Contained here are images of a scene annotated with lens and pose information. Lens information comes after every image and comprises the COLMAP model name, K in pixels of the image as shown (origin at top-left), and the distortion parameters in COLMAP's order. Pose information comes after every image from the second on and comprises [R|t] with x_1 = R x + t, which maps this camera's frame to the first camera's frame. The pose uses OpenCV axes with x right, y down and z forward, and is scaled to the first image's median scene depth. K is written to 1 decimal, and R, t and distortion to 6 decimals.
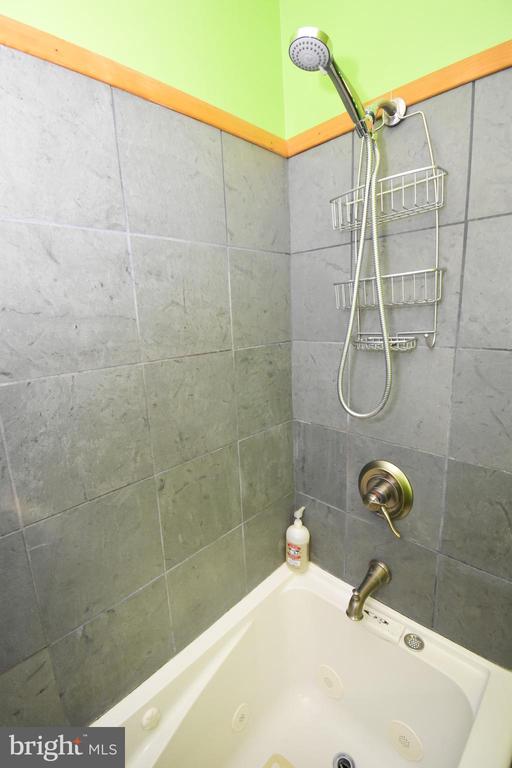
lens RADIAL K [[340.1, 0, 256.0], [0, 340.1, 384.0], [0, 0, 1]] dist [0.023303, -0.026189]
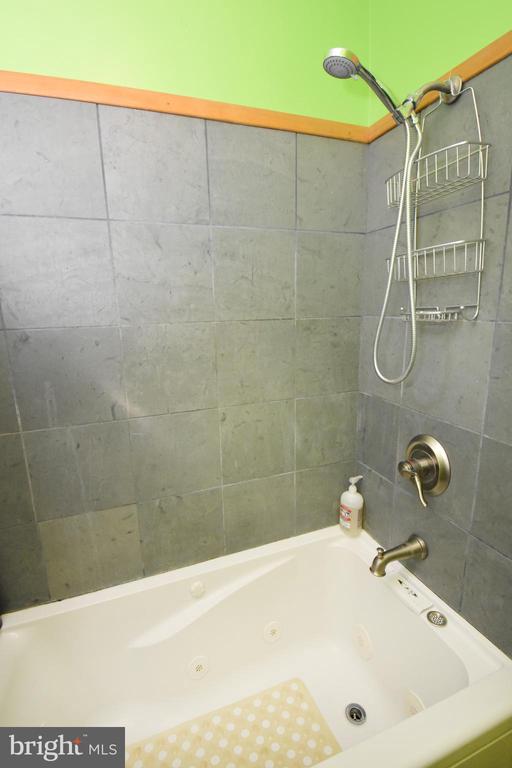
lens RADIAL K [[357.1, 0, 256.0], [0, 357.1, 384.0], [0, 0, 1]] dist [0.028055, -0.029699]
pose [[0.907477, 0.113166, -0.404573, 0.383201], [-0.105262, 0.993565, 0.041808, 0.098224], [0.406701, 0.004646, 0.913549, -0.211327]]
